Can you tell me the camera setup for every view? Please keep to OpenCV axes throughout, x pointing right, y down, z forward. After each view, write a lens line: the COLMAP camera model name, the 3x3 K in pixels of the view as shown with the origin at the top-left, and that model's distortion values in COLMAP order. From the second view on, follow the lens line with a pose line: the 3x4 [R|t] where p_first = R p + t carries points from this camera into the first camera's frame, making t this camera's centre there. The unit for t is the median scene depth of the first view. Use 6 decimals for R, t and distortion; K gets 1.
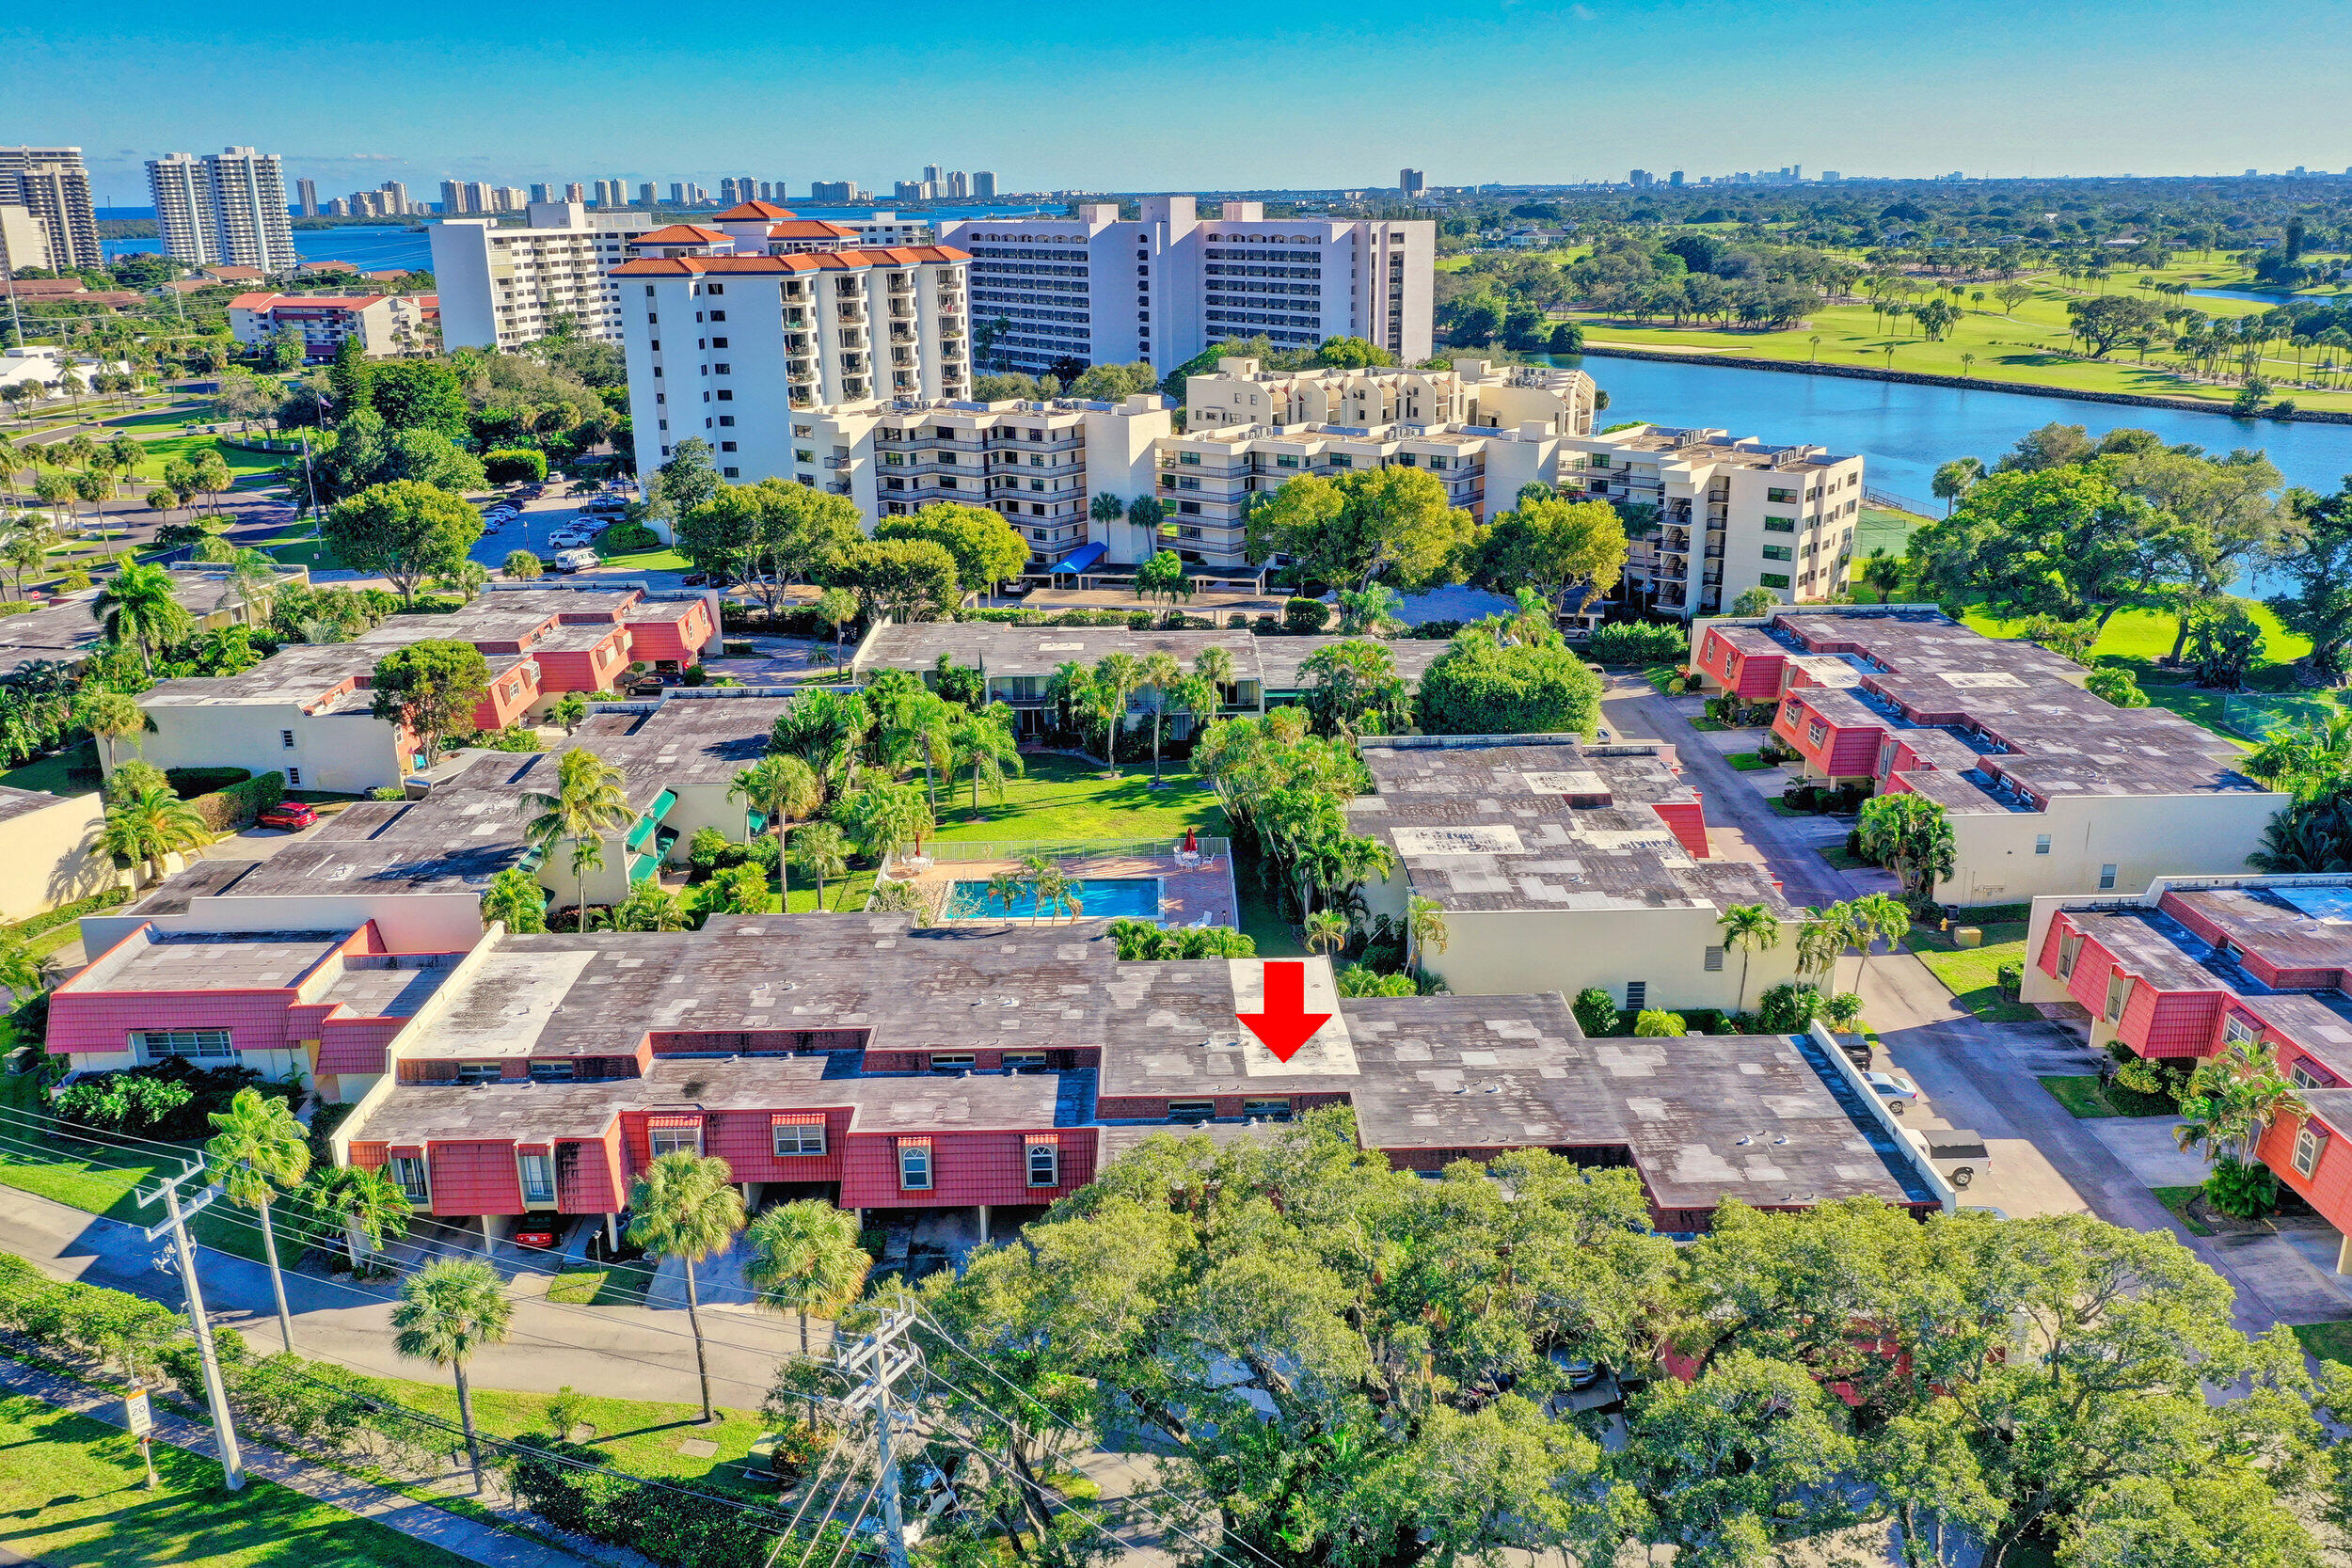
lens RADIAL K [[1866.5, 0, 1174.4], [0, 1866.5, 783.1], [0, 0, 1]] dist [-0.007624, 0.001952]
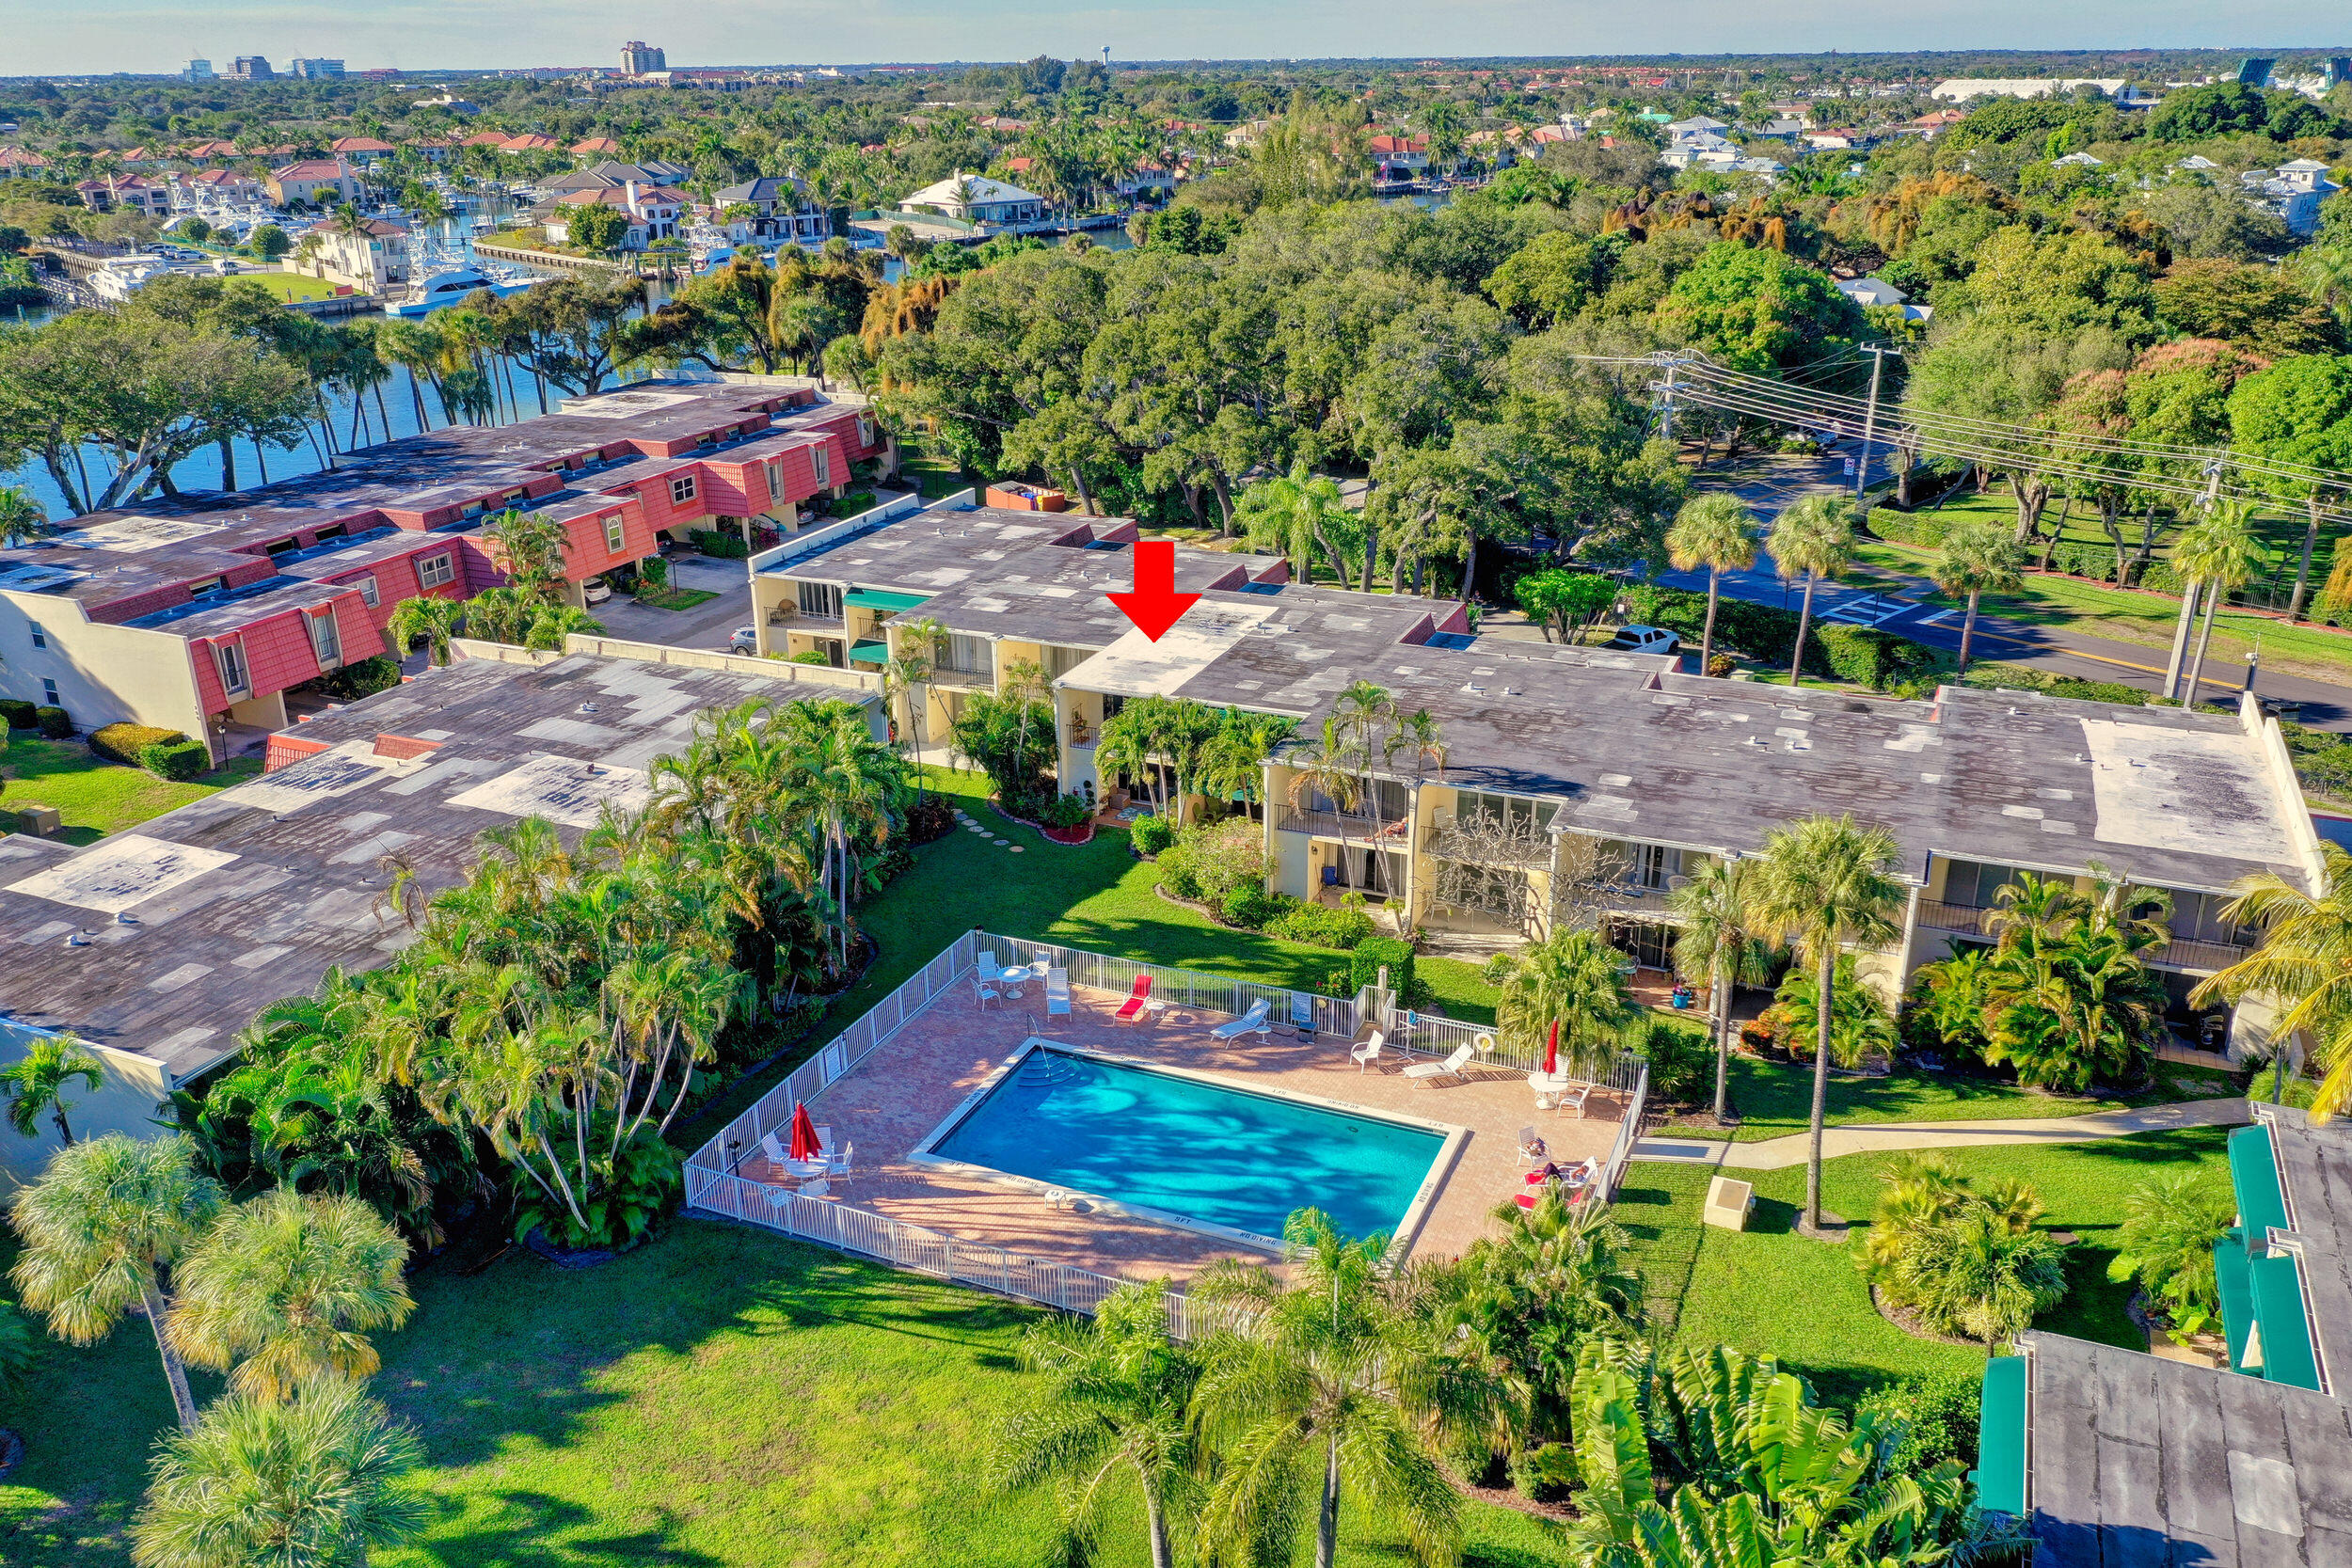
lens RADIAL K [[1866.5, 0, 1177.3], [0, 1866.5, 782.8], [0, 0, 1]] dist [-0.007624, 0.001952]
pose [[-0.914172, -0.121681, 0.386631, -0.186400], [0.146900, 0.789561, 0.595830, -0.226356], [-0.377770, 0.601487, -0.703920, 1.059849]]
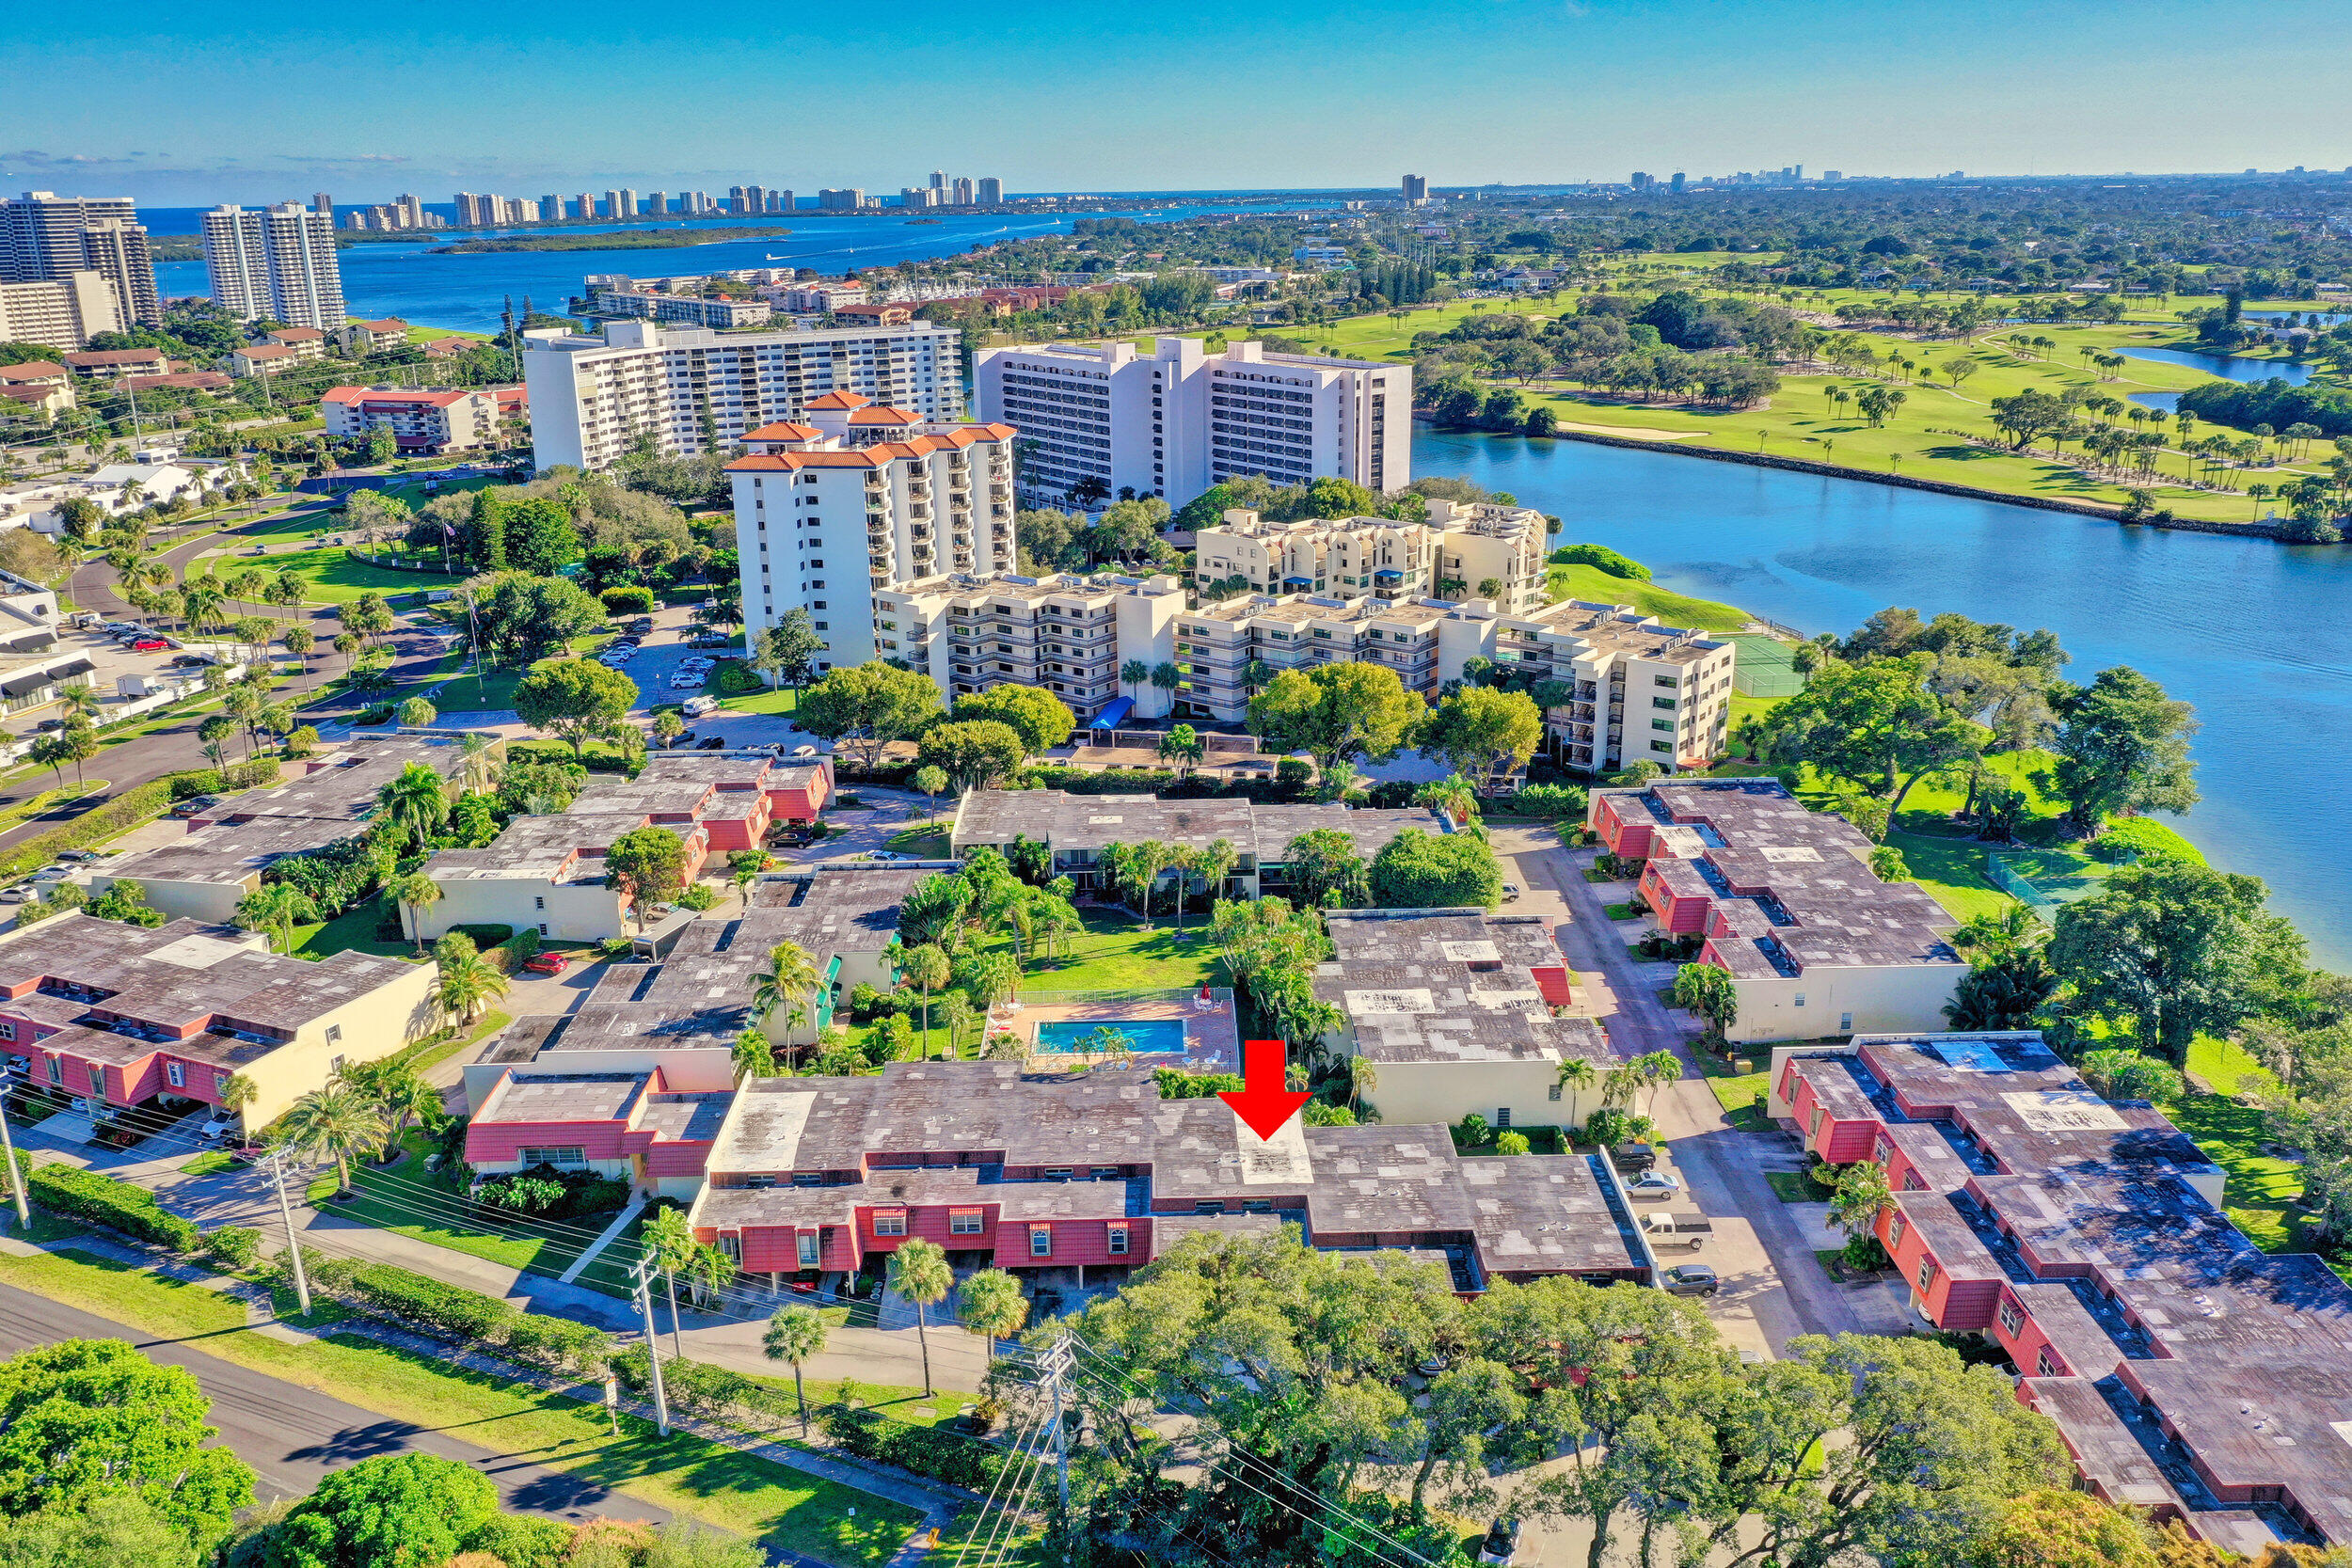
lens RADIAL K [[1866.5, 0, 1179.2], [0, 1866.5, 786.1], [0, 0, 1]] dist [-0.007624, 0.001952]
pose [[0.999999, -0.001354, 0.000218, -0.009957], [0.001353, 0.999992, 0.003870, -0.113646], [-0.000223, -0.003870, 0.999992, -0.359313]]
